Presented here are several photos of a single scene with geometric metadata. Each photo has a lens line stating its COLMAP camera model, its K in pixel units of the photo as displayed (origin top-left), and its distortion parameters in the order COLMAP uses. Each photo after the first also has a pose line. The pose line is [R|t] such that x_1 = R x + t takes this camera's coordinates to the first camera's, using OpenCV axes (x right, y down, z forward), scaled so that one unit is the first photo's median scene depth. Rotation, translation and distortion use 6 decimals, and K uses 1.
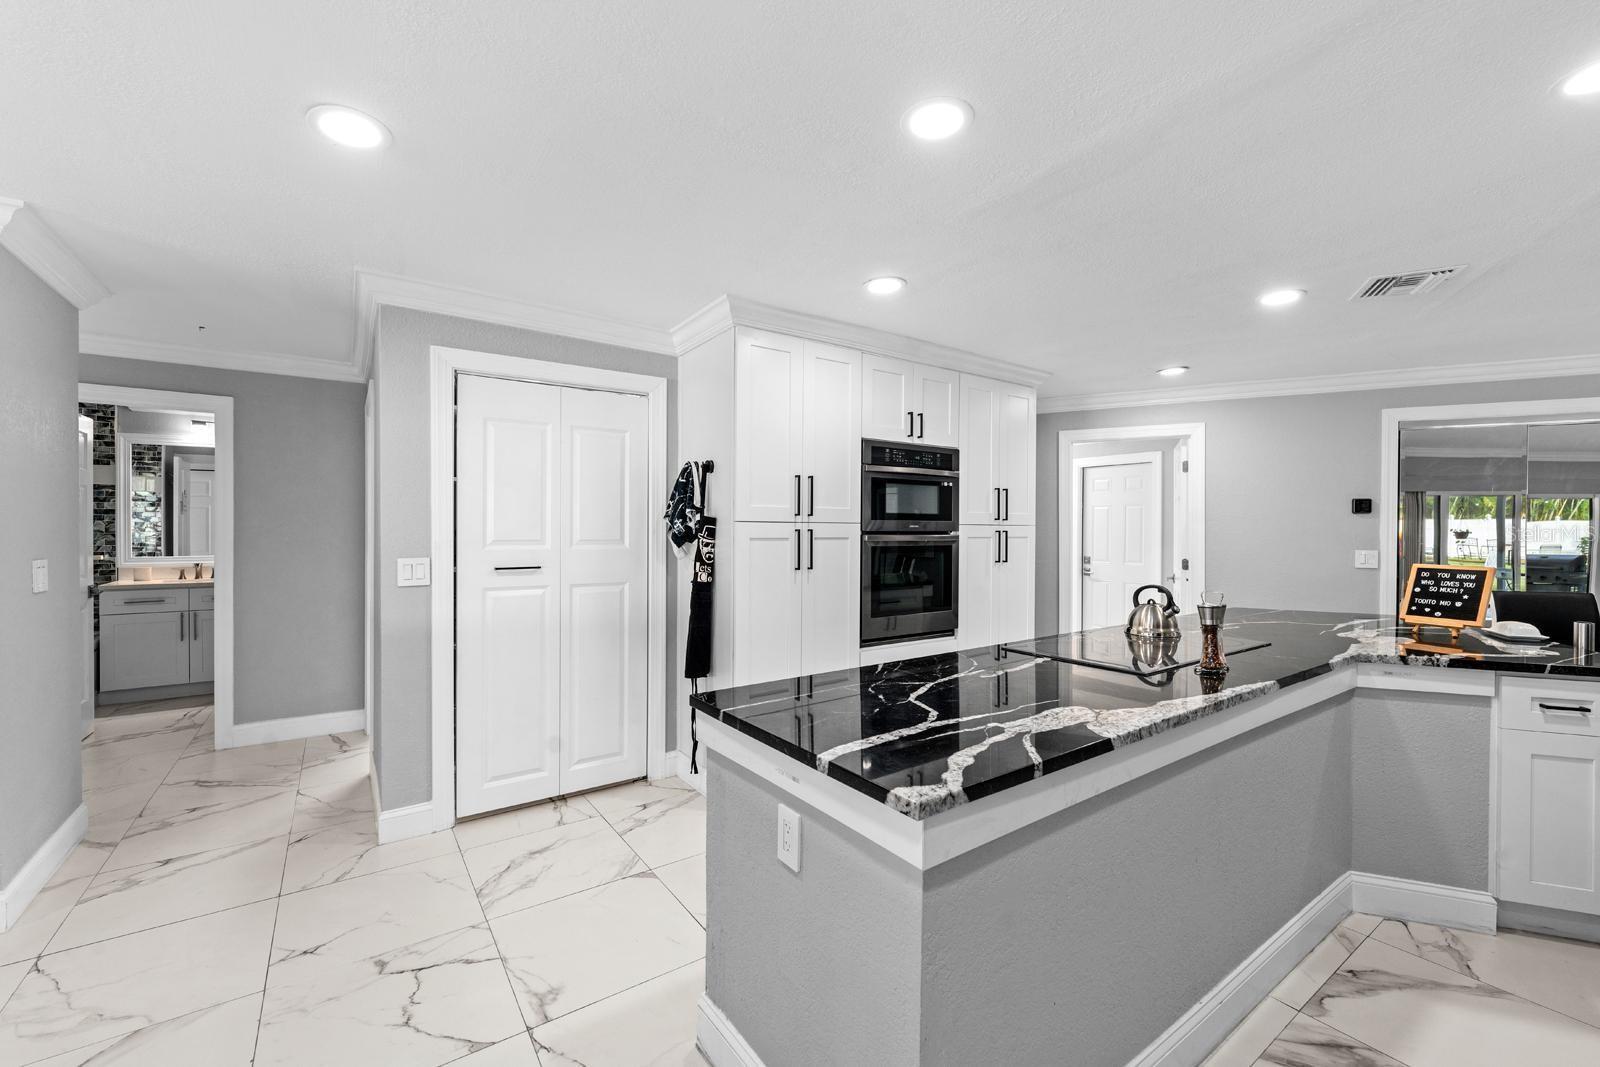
lens RADIAL K [[657.5, 0, 795.5], [0, 657.5, 532.8], [0, 0, 1]] dist [-0.001206, -0.000566]
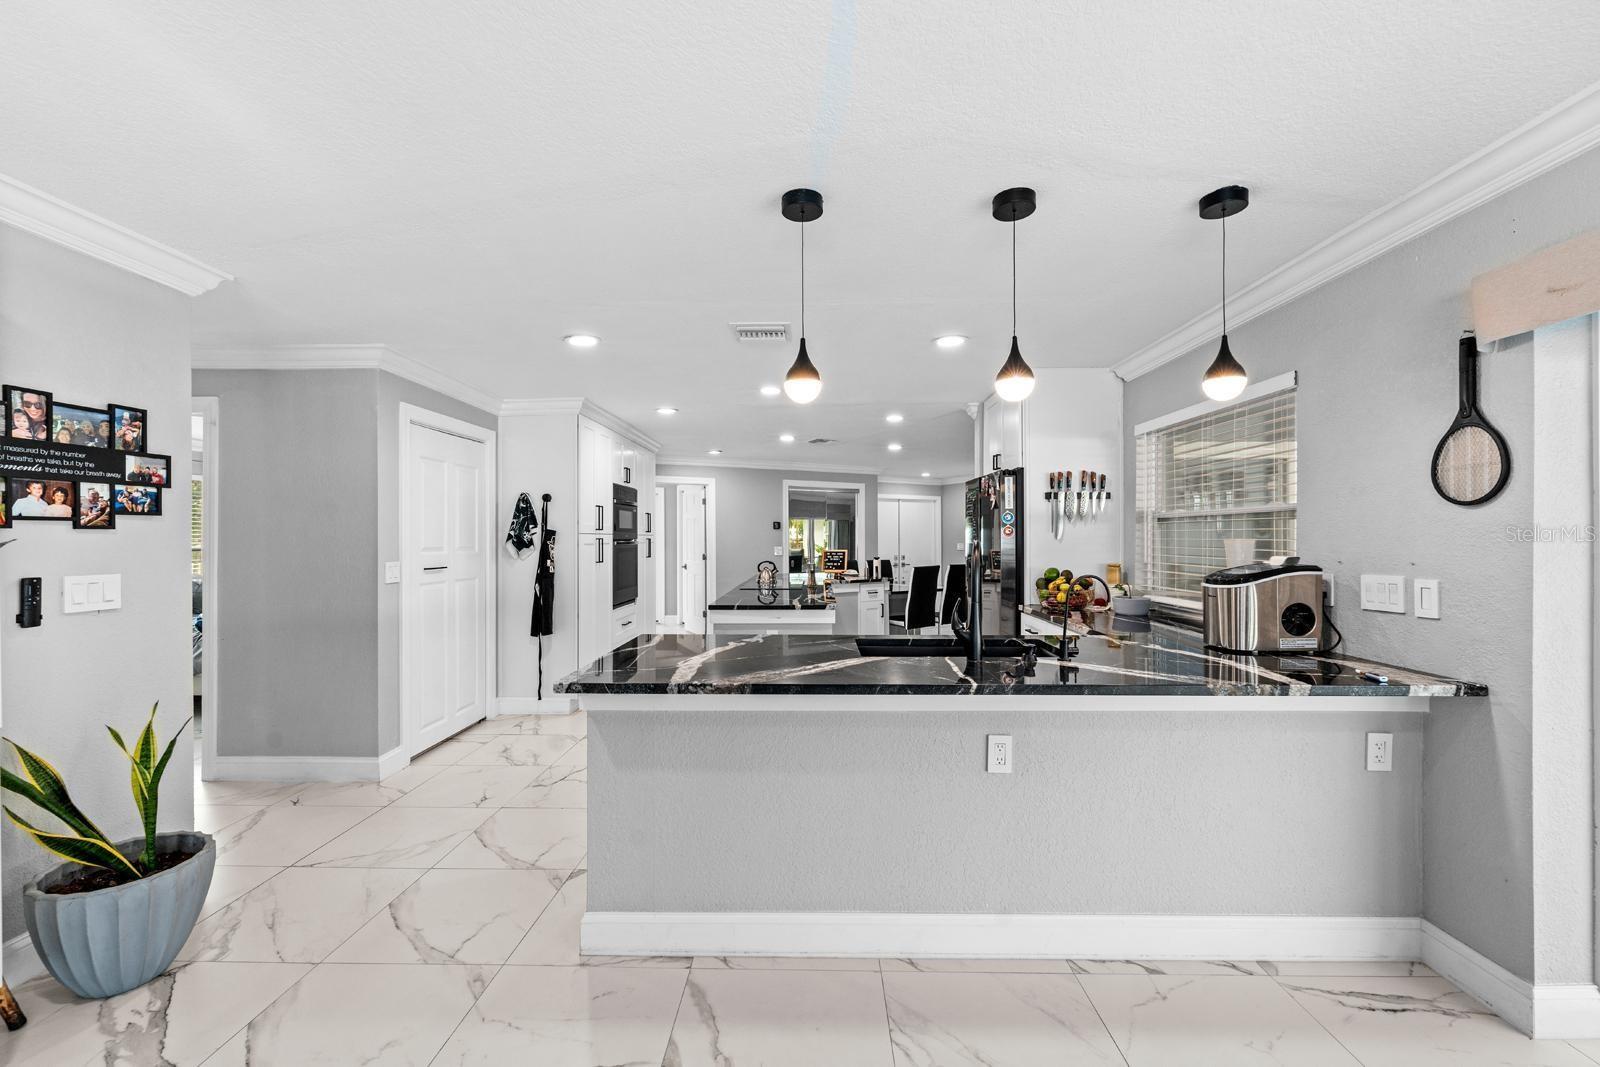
lens RADIAL K [[657.5, 0, 805.2], [0, 657.5, 536.4], [0, 0, 1]] dist [-0.001206, -0.000566]
pose [[0.587566, -0.004292, 0.809165, -1.069145], [0.010200, 0.999946, -0.002103, -0.001193], [-0.809112, 0.009489, 0.587578, -0.407650]]
